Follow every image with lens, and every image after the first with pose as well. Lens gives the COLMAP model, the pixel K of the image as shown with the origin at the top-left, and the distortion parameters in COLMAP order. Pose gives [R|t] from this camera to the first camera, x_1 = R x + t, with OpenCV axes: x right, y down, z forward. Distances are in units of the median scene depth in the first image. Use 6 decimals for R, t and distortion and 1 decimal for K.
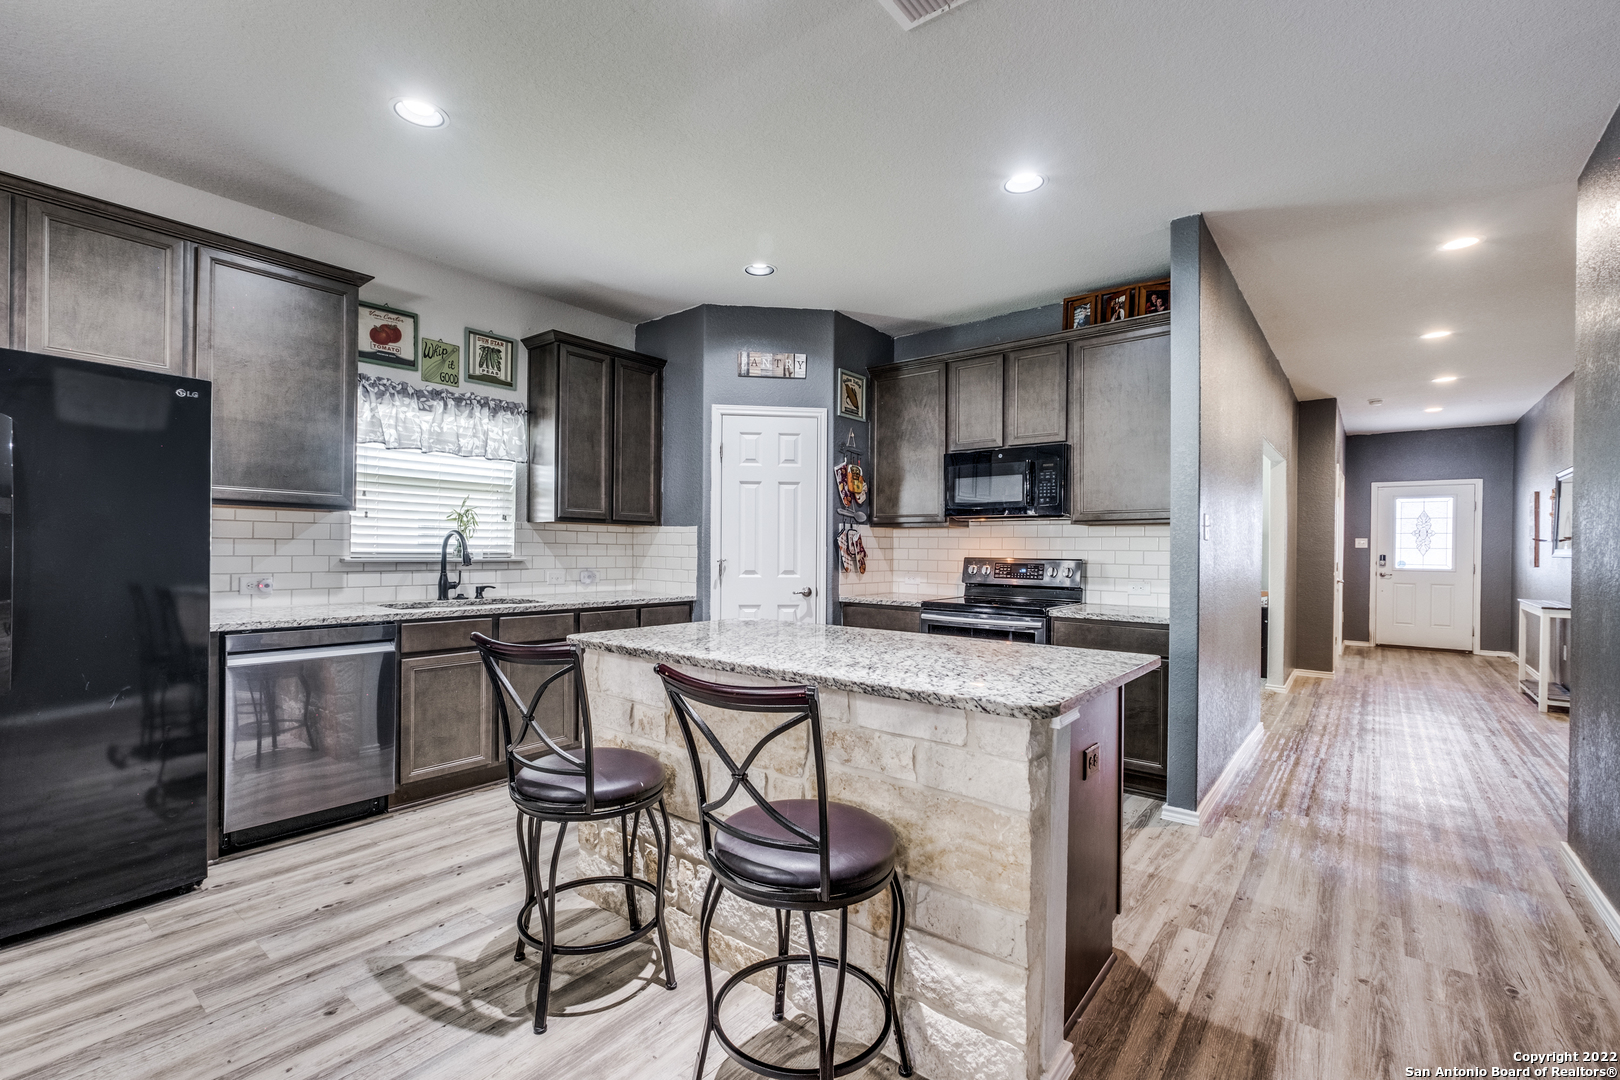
lens RADIAL K [[705.1, 0, 800.0], [0, 705.1, 550.9], [0, 0, 1]] dist [0.003045, 0.000249]
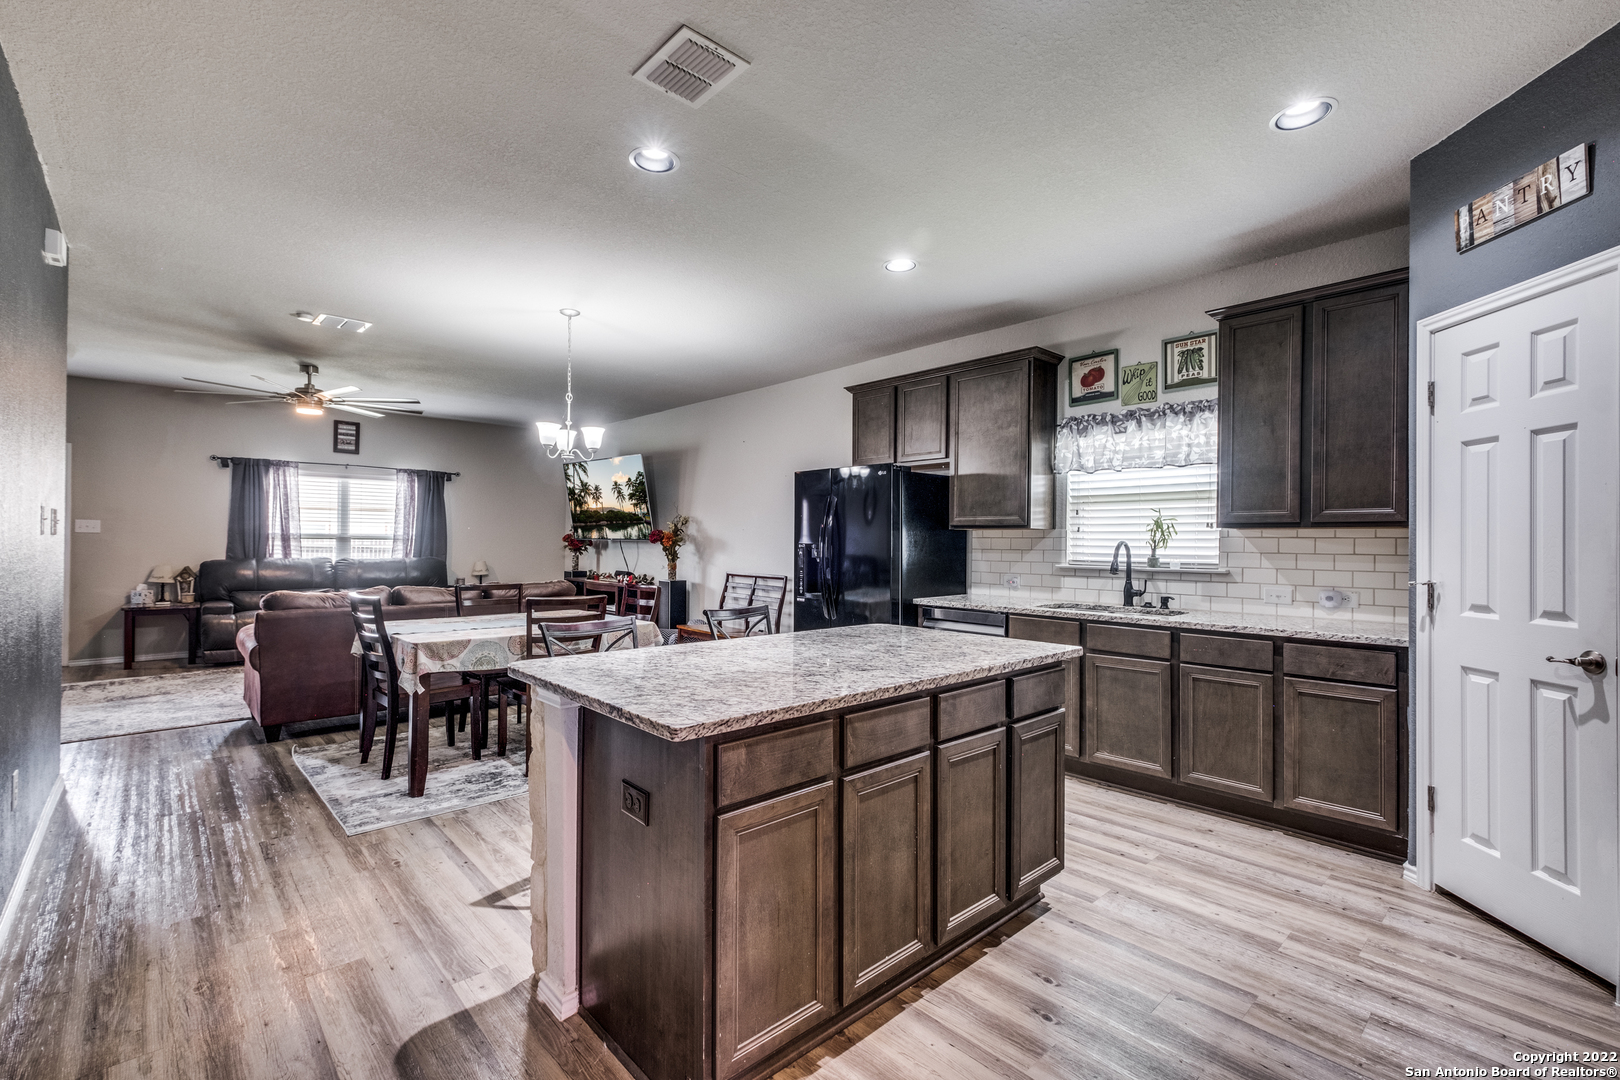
lens RADIAL K [[708.8, 0, 800.0], [0, 708.8, 542.0], [0, 0, 1]] dist [0.003573, 0.000265]
pose [[-0.151088, -0.013472, -0.988429, 0.584073], [-0.011475, 0.999864, -0.011873, -0.008456], [0.988454, 0.009548, -0.151222, 0.614954]]
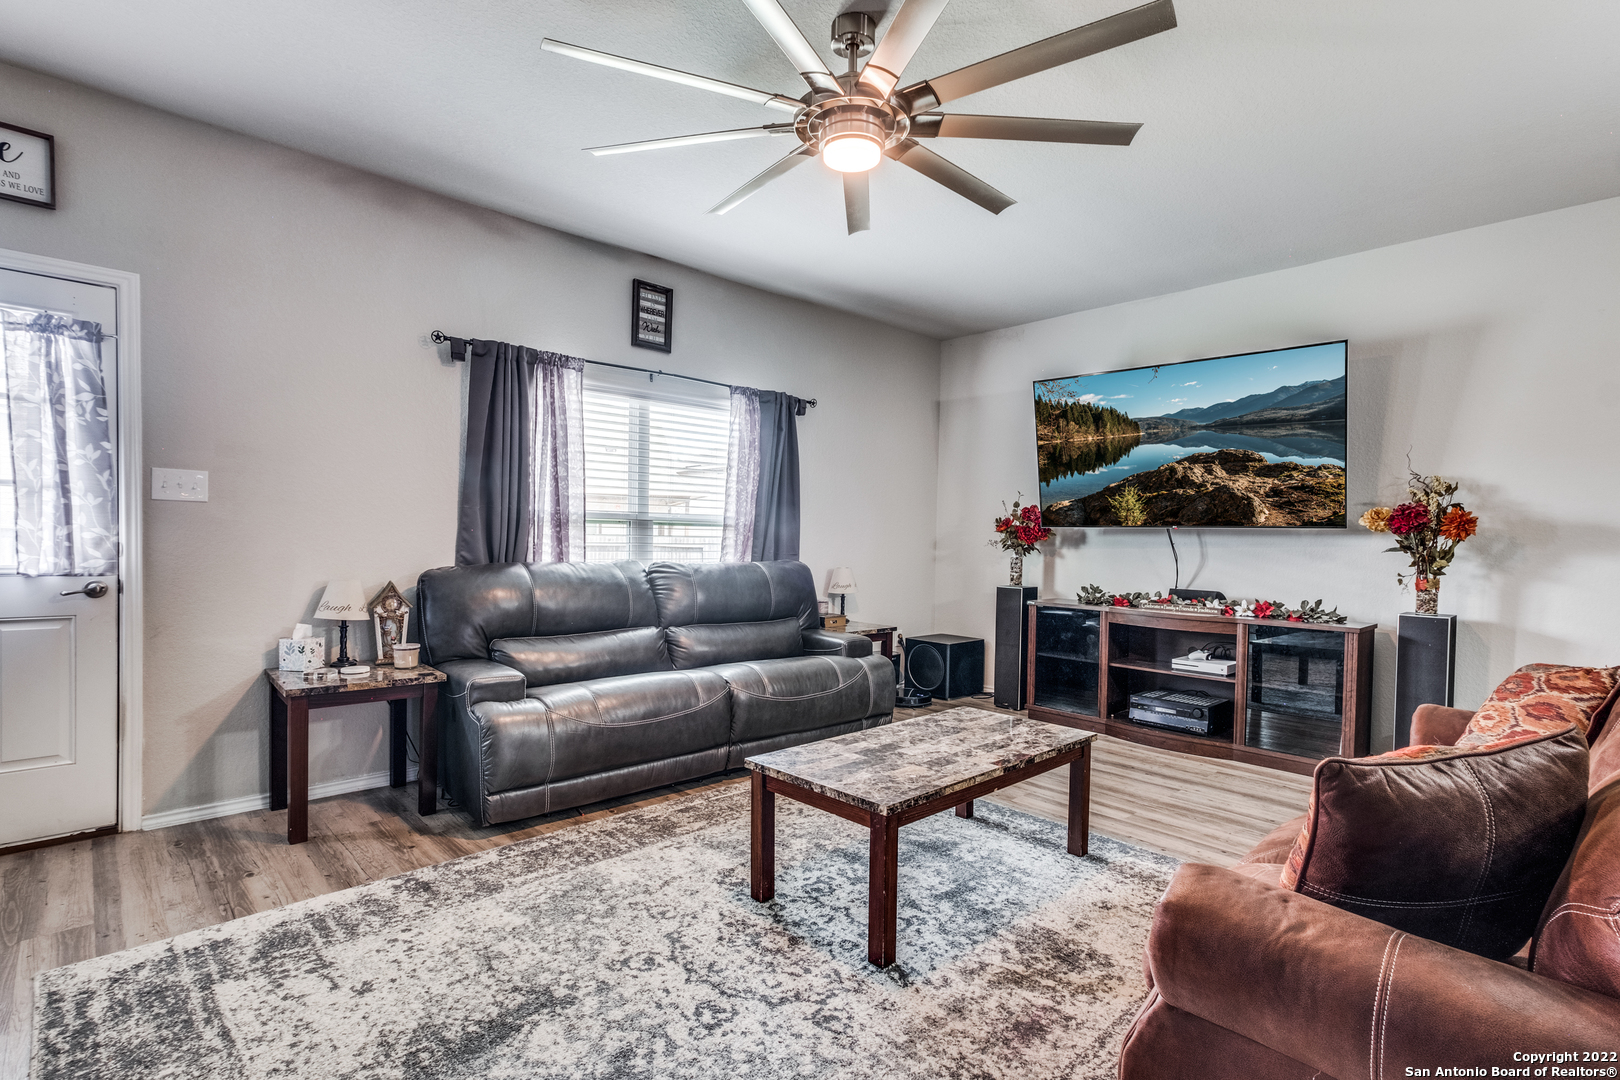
lens RADIAL K [[783.0, 0, 806.6], [0, 783.0, 558.9], [0, 0, 1]] dist [0.017268, 0.000913]
pose [[-0.142839, 0.012367, -0.989669, -0.136821], [-0.016210, 0.999759, 0.014833, 0.003528], [0.989613, 0.018161, -0.142604, -0.568392]]
